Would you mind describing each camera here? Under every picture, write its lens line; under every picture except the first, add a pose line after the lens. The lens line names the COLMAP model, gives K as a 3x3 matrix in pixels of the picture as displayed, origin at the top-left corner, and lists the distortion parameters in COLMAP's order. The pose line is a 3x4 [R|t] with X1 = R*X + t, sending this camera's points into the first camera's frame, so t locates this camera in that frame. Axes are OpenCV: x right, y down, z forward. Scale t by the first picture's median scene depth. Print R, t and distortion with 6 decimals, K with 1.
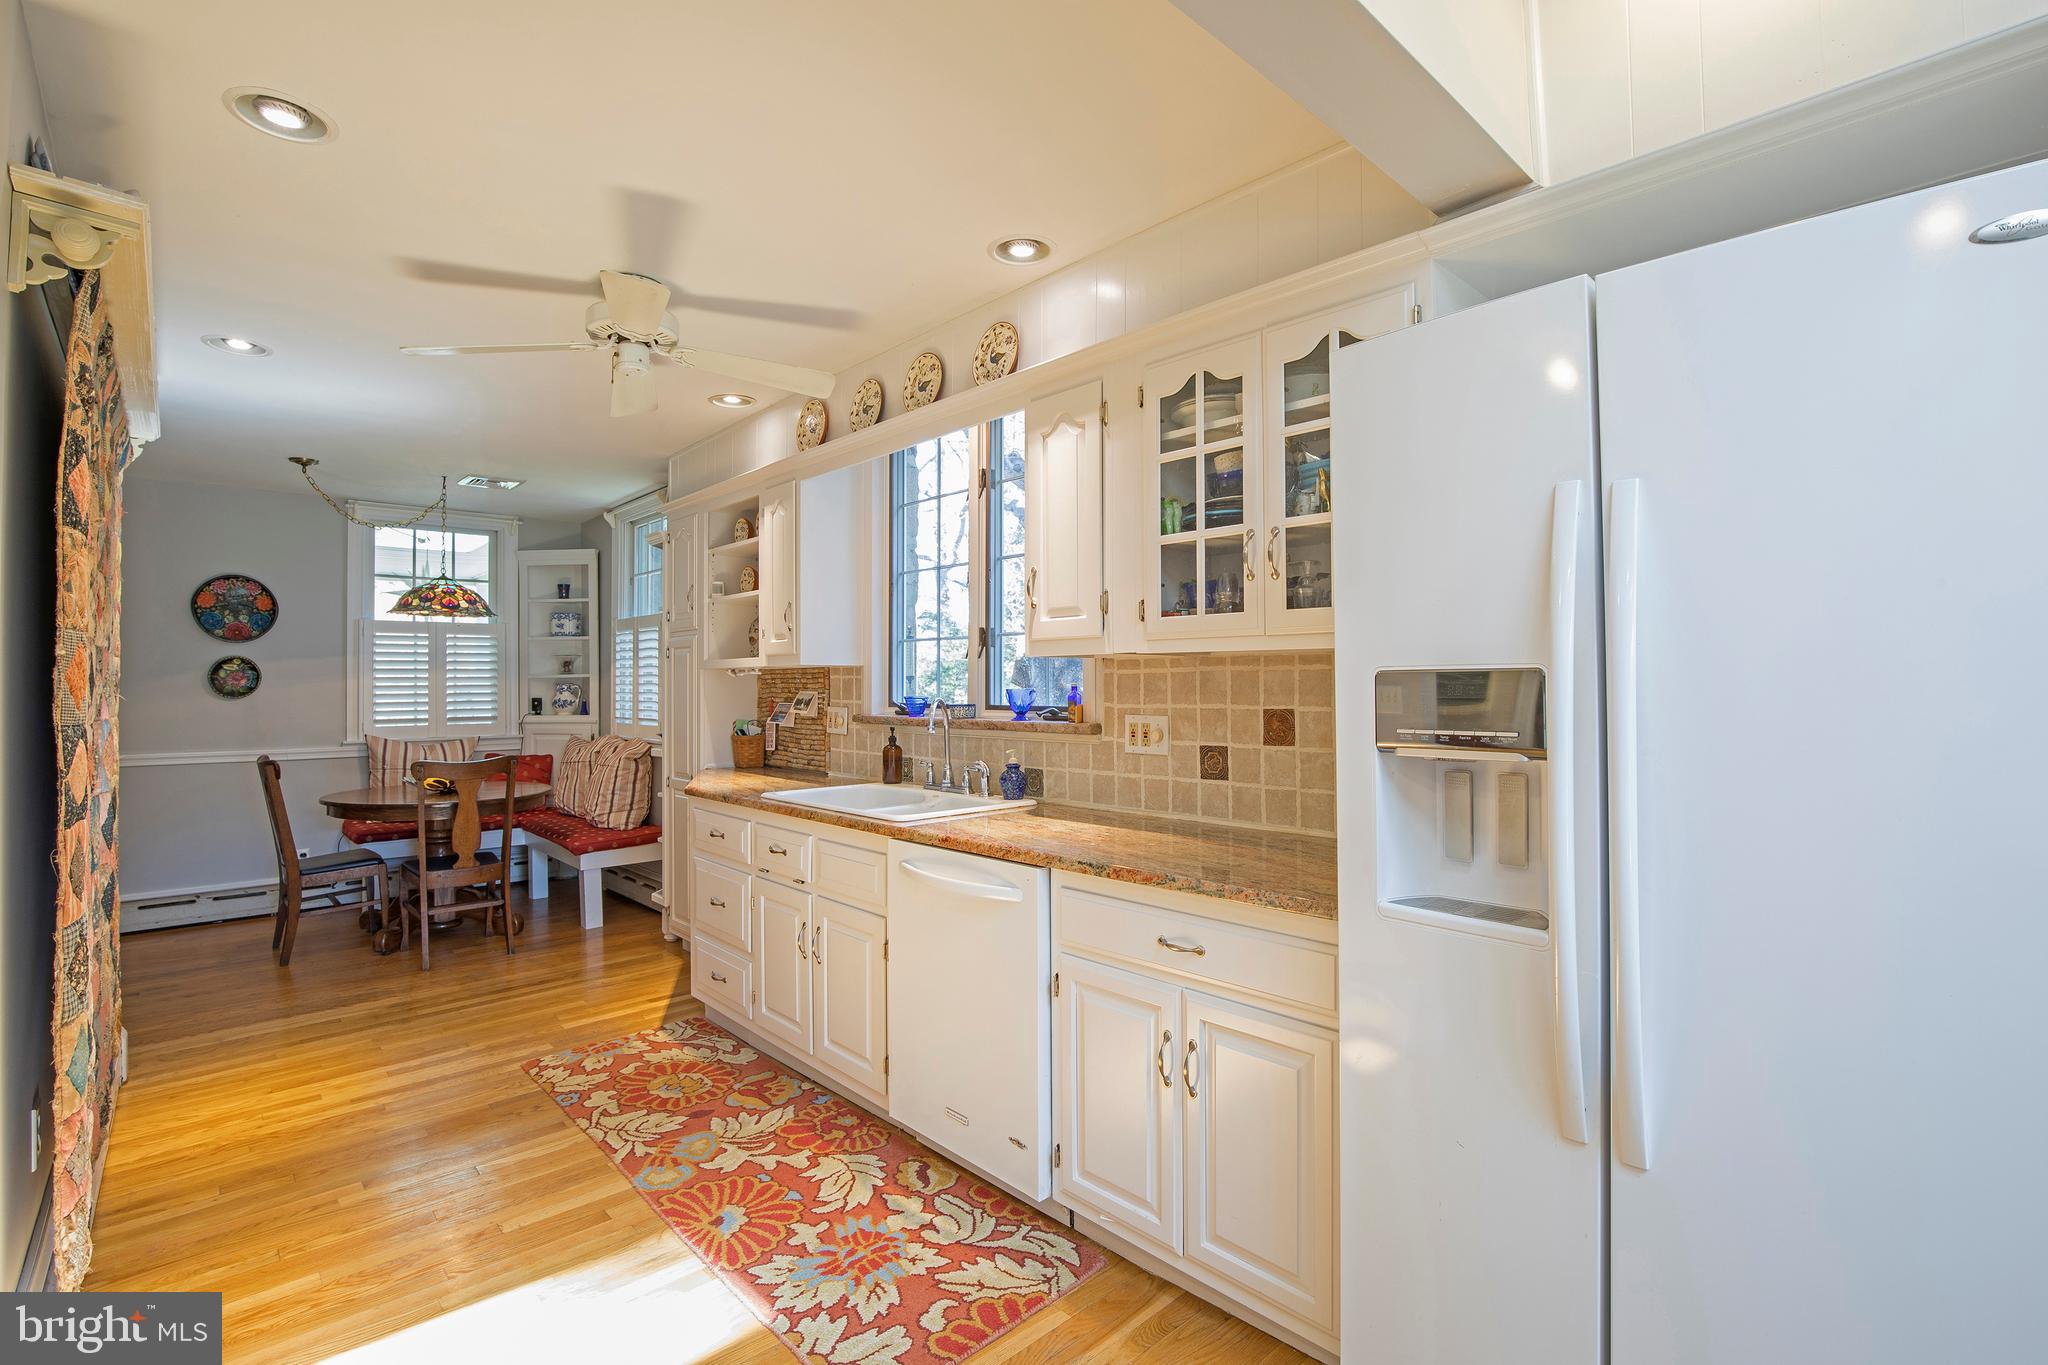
lens RADIAL K [[939.1, 0, 1026.2], [0, 939.1, 674.4], [0, 0, 1]] dist [-0.028245, 0.003371]
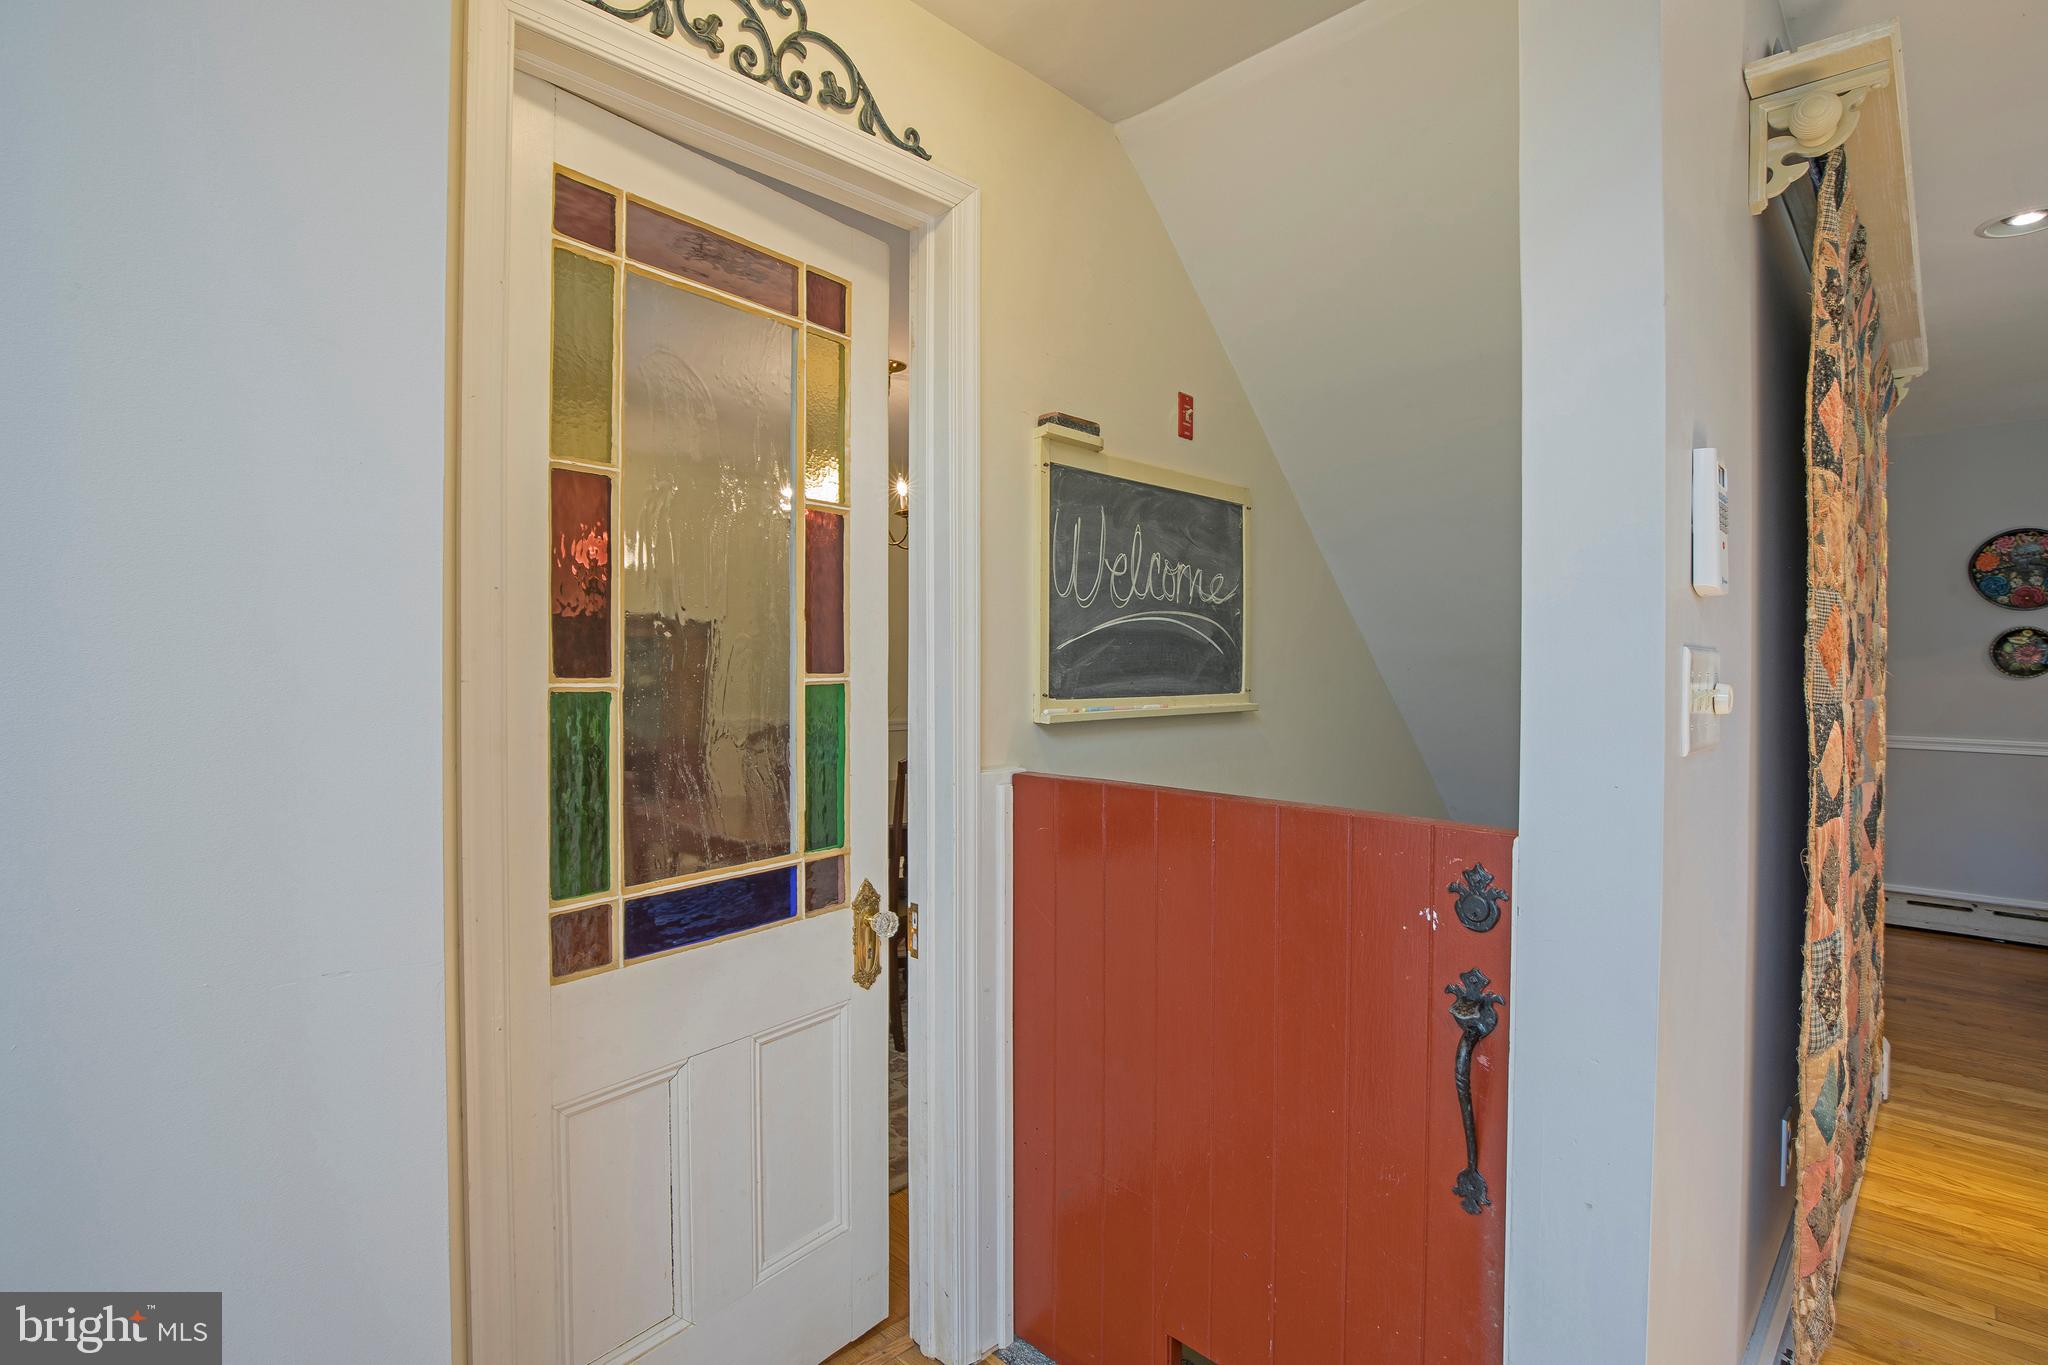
lens RADIAL K [[939.1, 0, 1032.0], [0, 939.1, 667.8], [0, 0, 1]] dist [-0.028245, 0.003371]
pose [[0.037253, 0.006467, -0.999285, -0.145125], [0.009228, 0.999934, 0.006816, 0.006679], [0.999263, -0.009475, 0.037191, 0.154404]]
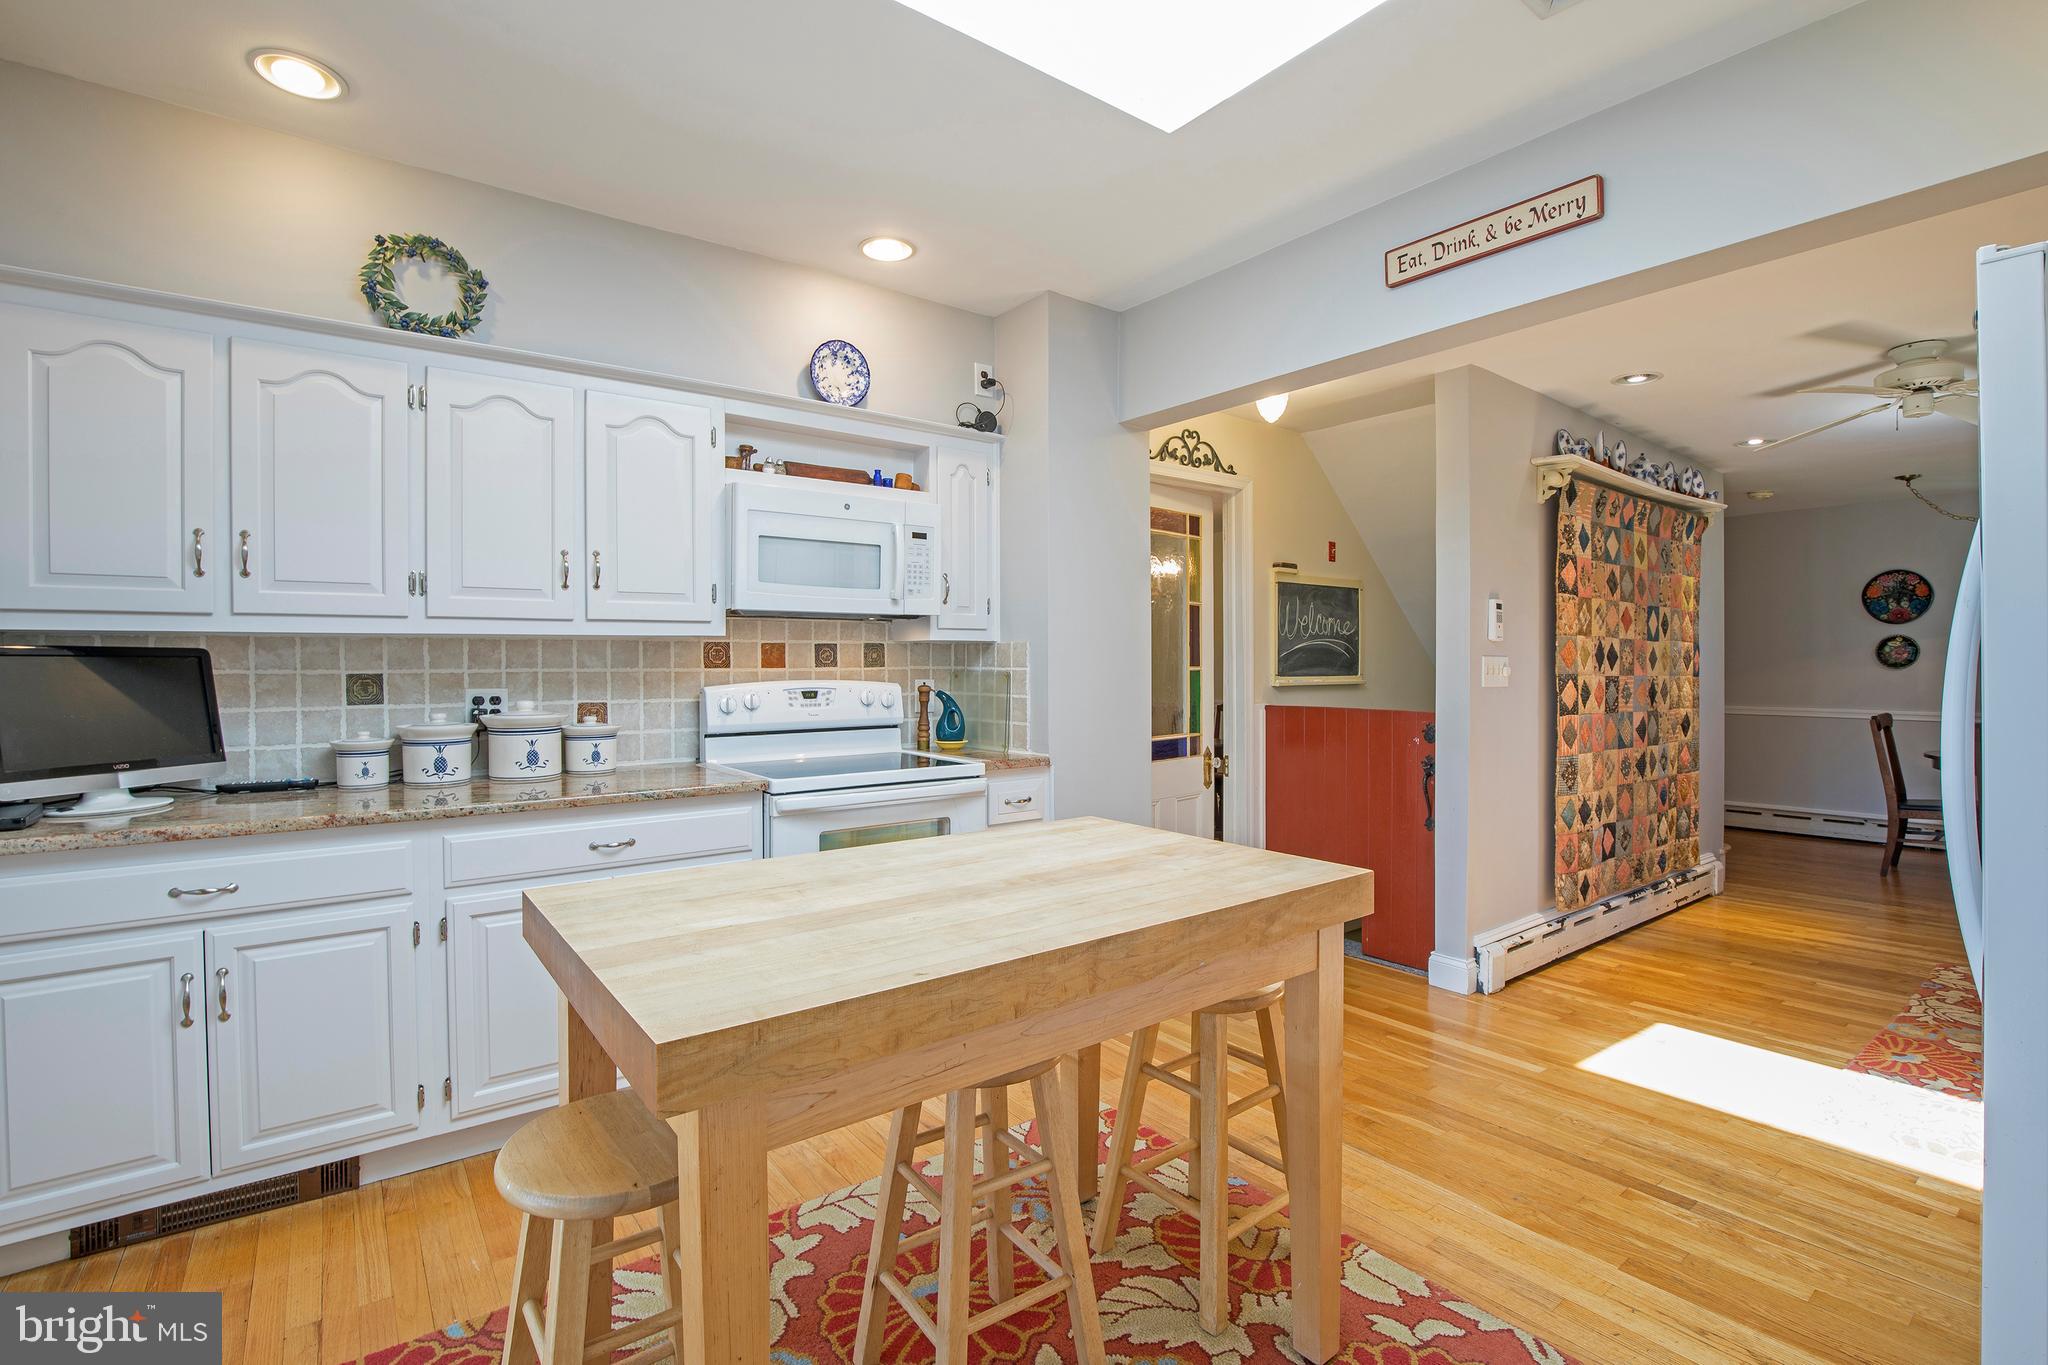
lens RADIAL K [[939.1, 0, 1034.3], [0, 939.1, 672.6], [0, 0, 1]] dist [-0.028245, 0.003371]
pose [[-0.087457, 0.013277, -0.996080, 0.983058], [0.013897, 0.999830, 0.012107, -0.000181], [0.996071, -0.012784, -0.087626, -0.117387]]
